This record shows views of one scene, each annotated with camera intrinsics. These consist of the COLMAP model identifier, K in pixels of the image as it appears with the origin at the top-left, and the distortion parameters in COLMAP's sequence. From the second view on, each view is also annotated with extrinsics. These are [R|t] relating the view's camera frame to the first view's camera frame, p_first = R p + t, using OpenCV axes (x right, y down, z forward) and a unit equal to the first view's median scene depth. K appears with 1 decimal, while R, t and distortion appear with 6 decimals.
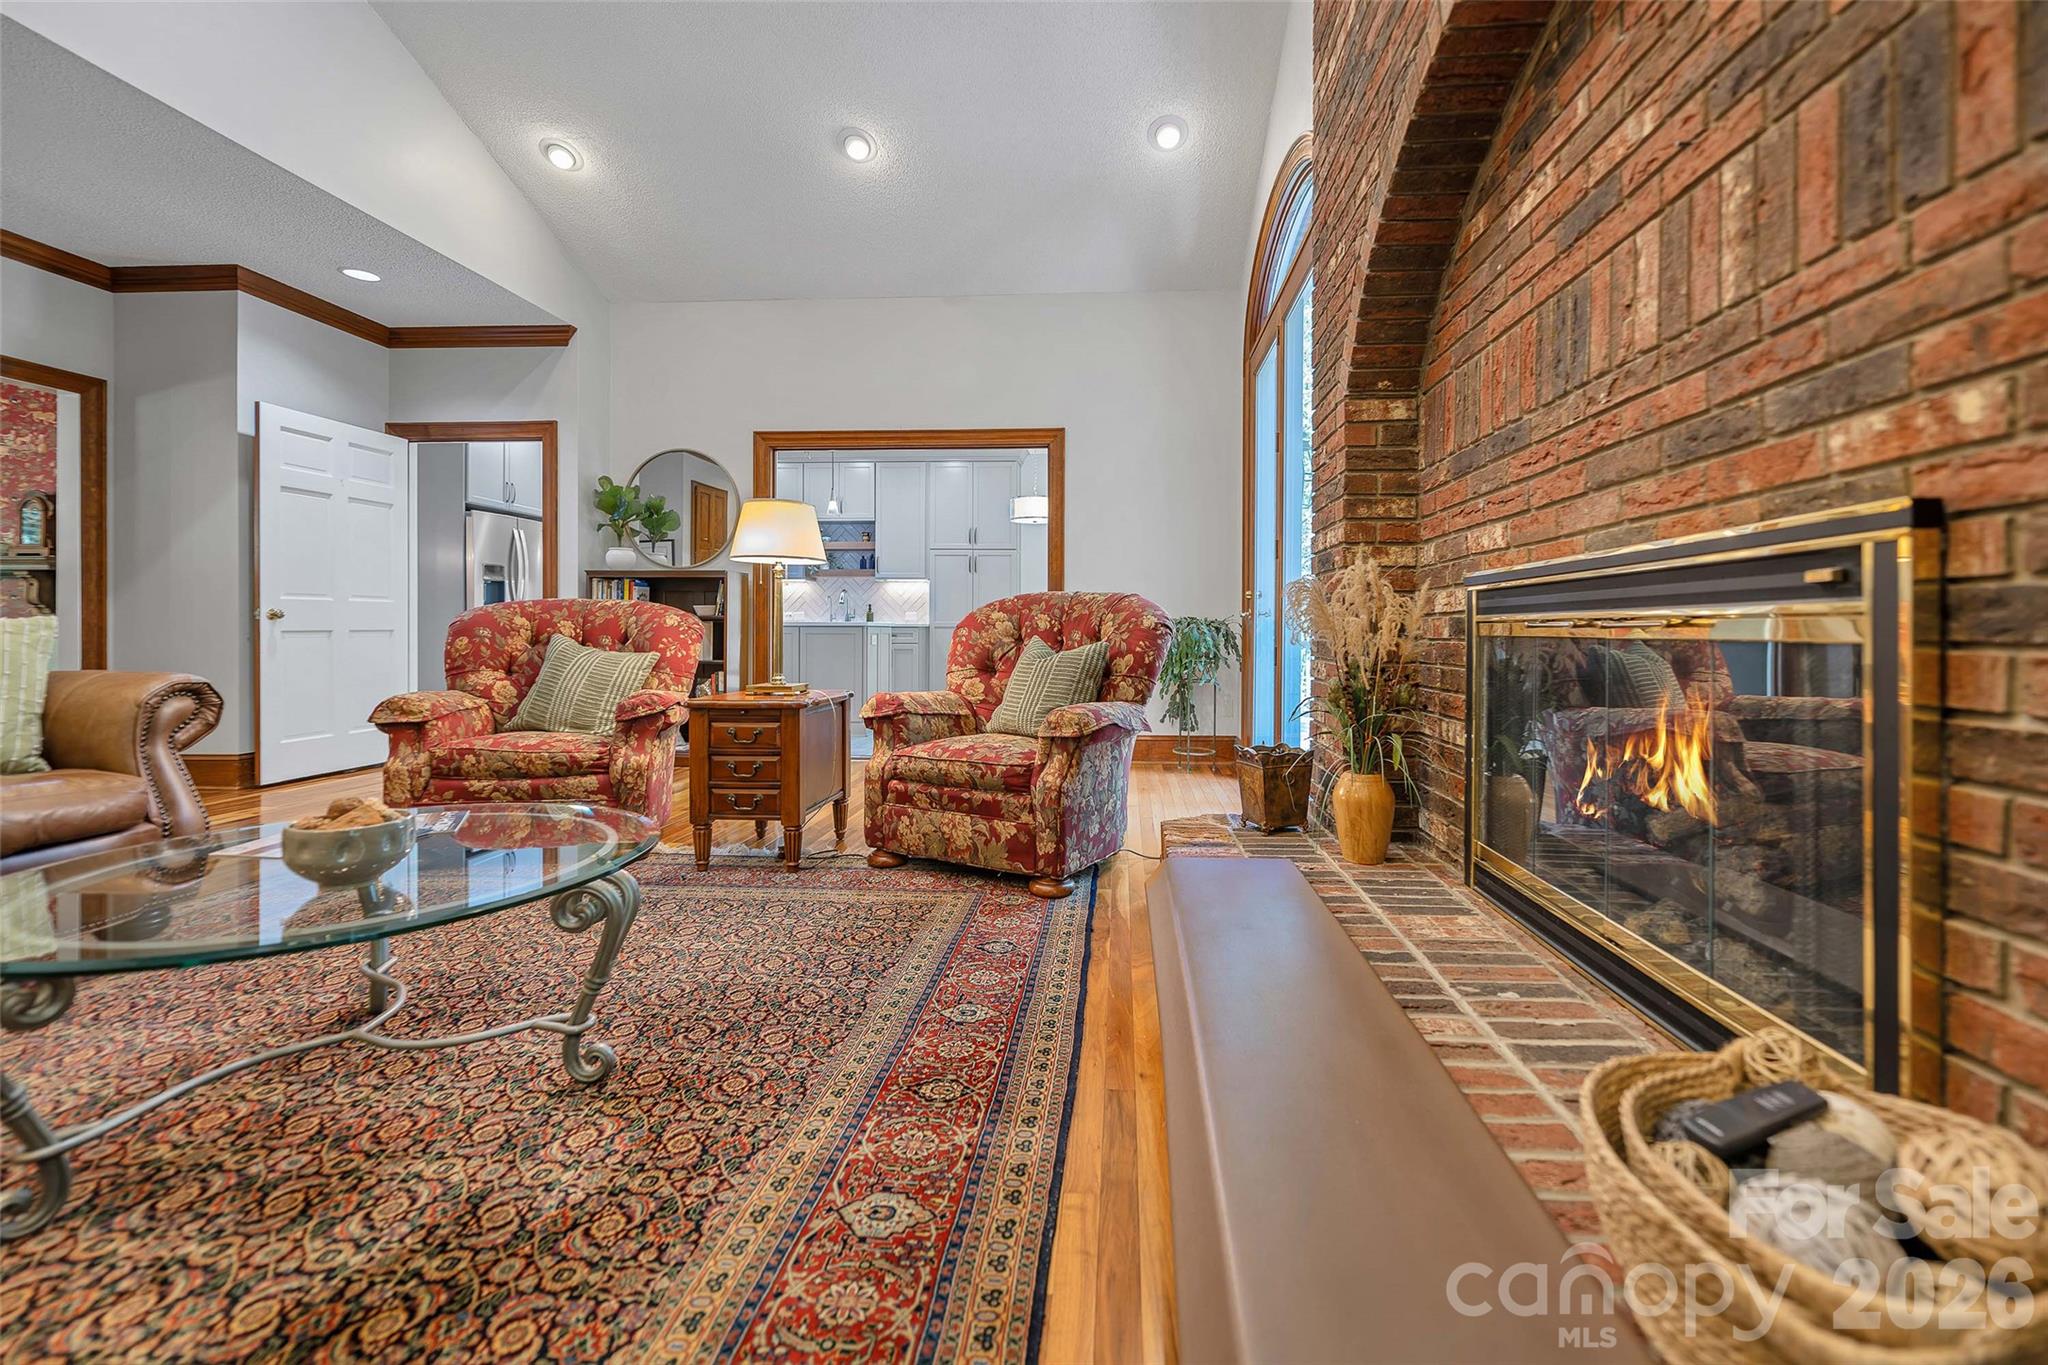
lens RADIAL K [[840.3, 0, 1087.1], [0, 840.3, 633.6], [0, 0, 1]] dist [-0.001142, -0.000152]
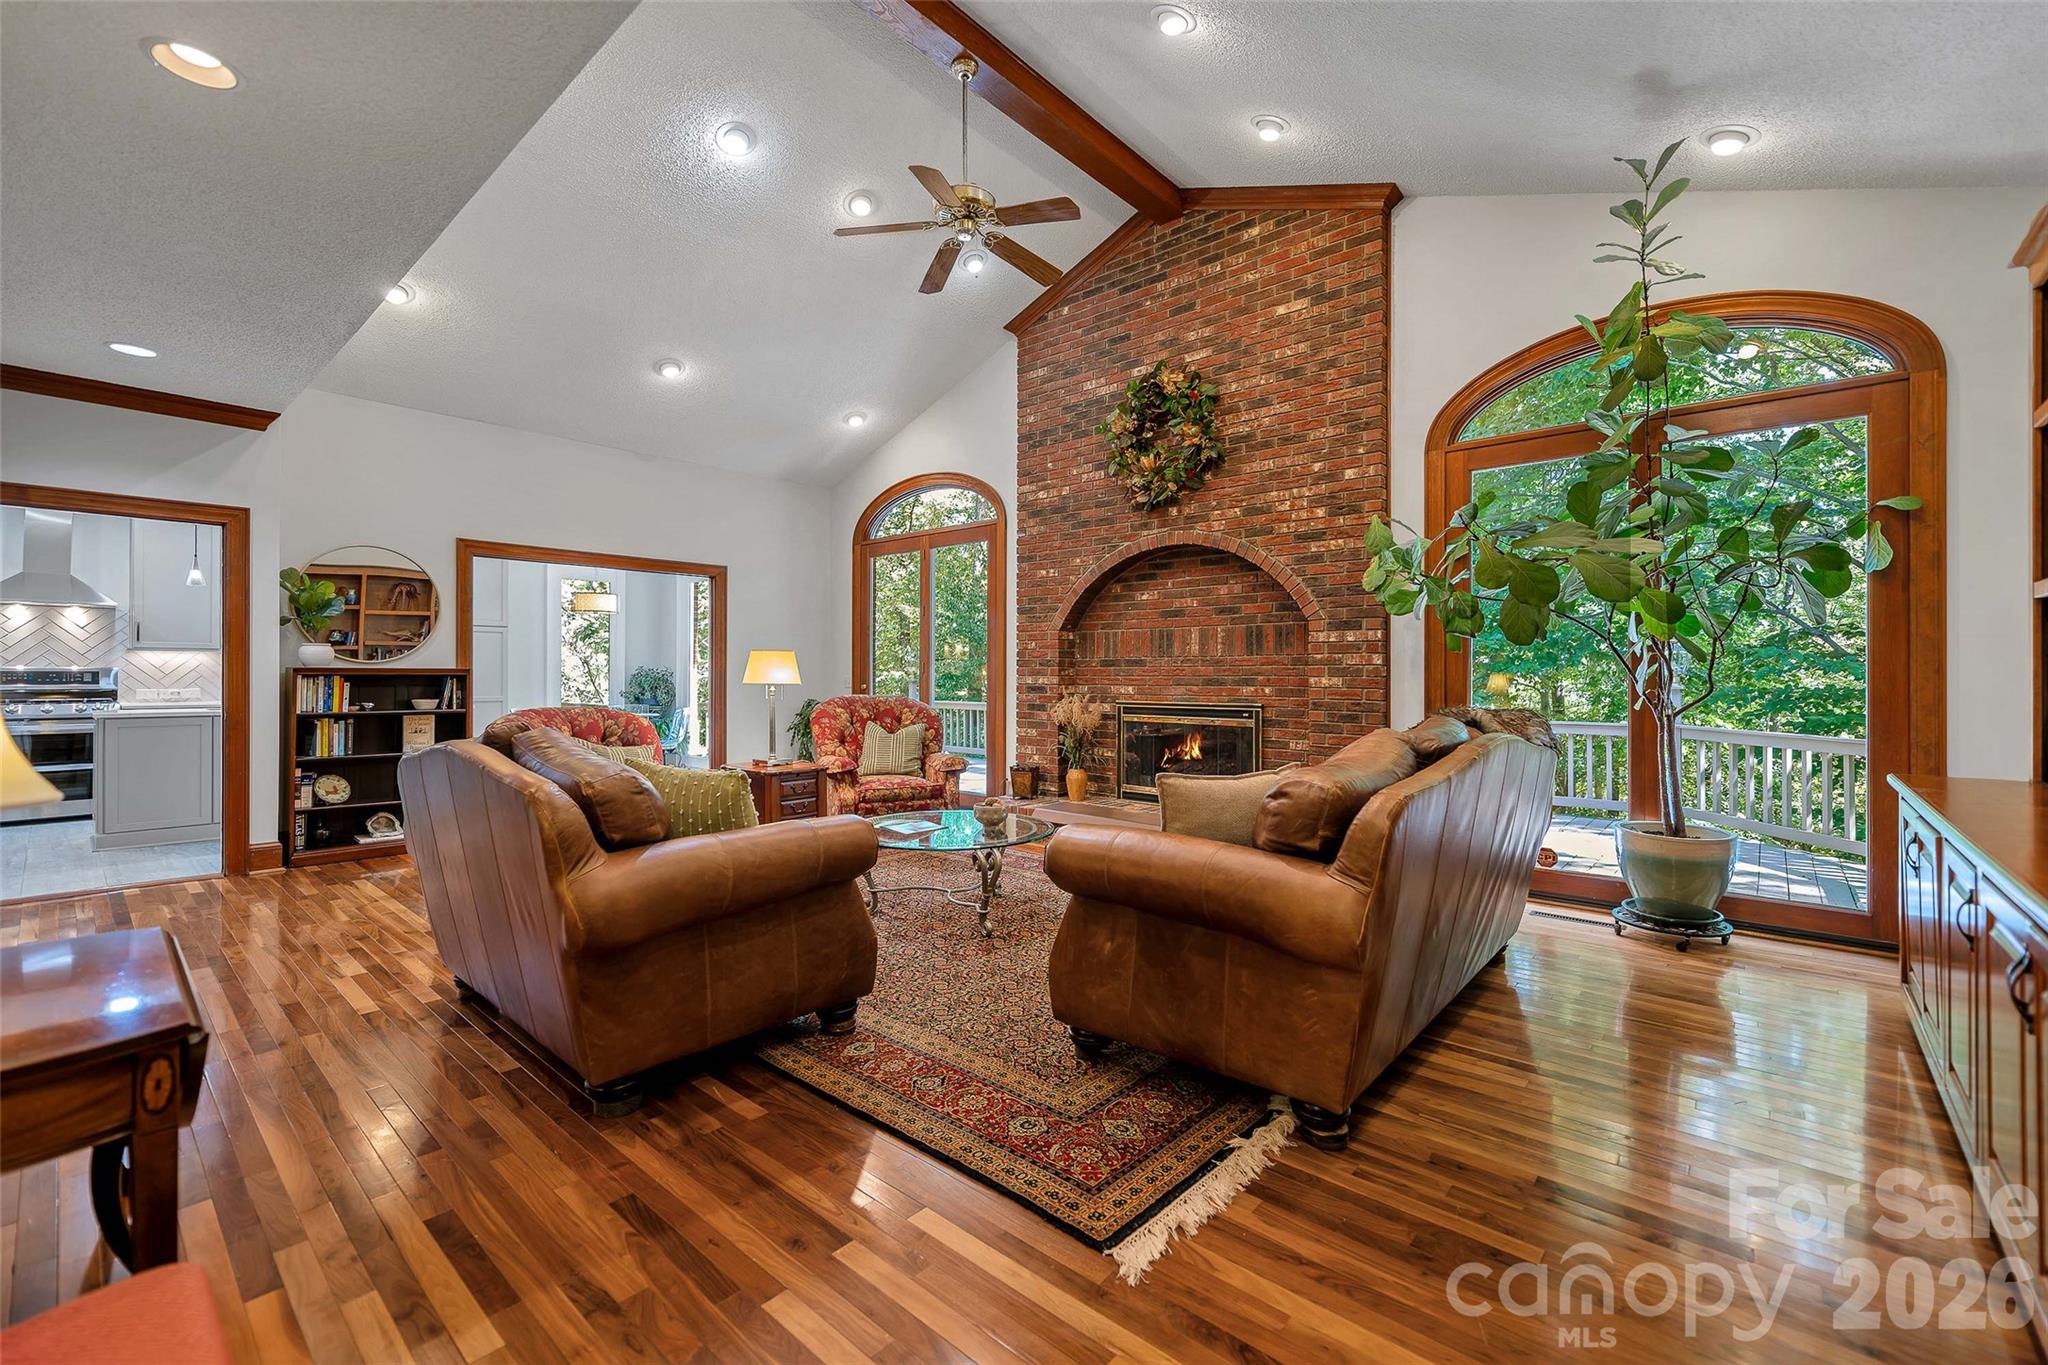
lens RADIAL K [[840.3, 0, 996.9], [0, 840.3, 673.7], [0, 0, 1]] dist [-0.001142, -0.000152]
pose [[0.639248, -0.002739, 0.768995, -1.565987], [0.006109, 0.999980, -0.001517, -0.117847], [-0.768976, 0.005667, 0.639252, -0.462580]]
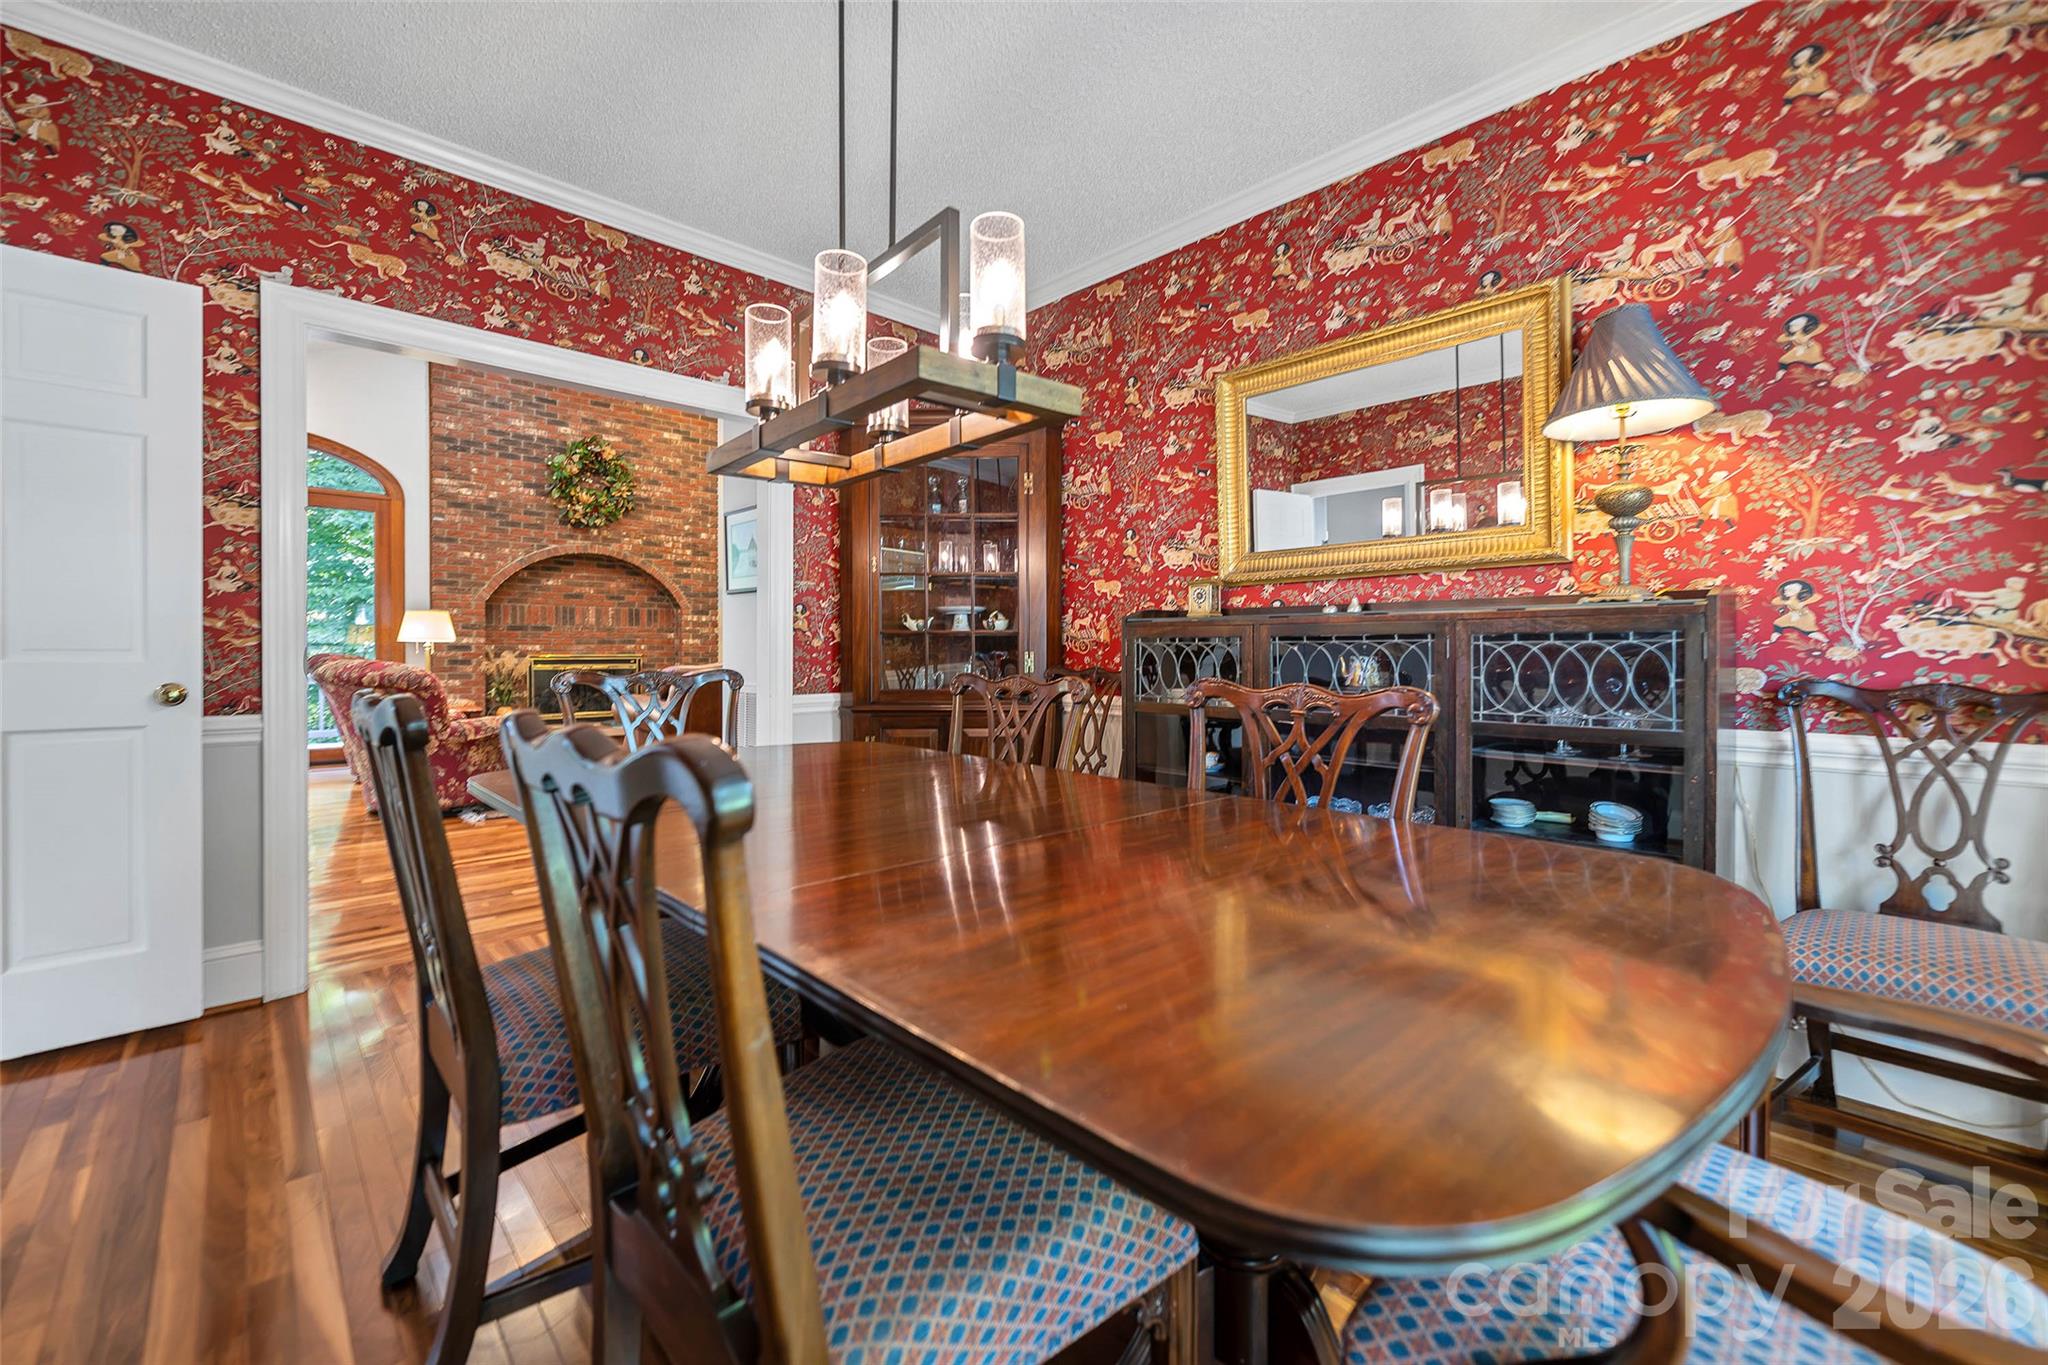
lens RADIAL K [[840.3, 0, 1008.7], [0, 840.3, 651.7], [0, 0, 1]] dist [-0.001142, -0.000152]
pose [[-0.711904, -0.007210, 0.702239, -3.033025], [0.000491, 0.999942, 0.010764, -0.094344], [-0.702276, 0.008008, -0.711859, 1.628890]]
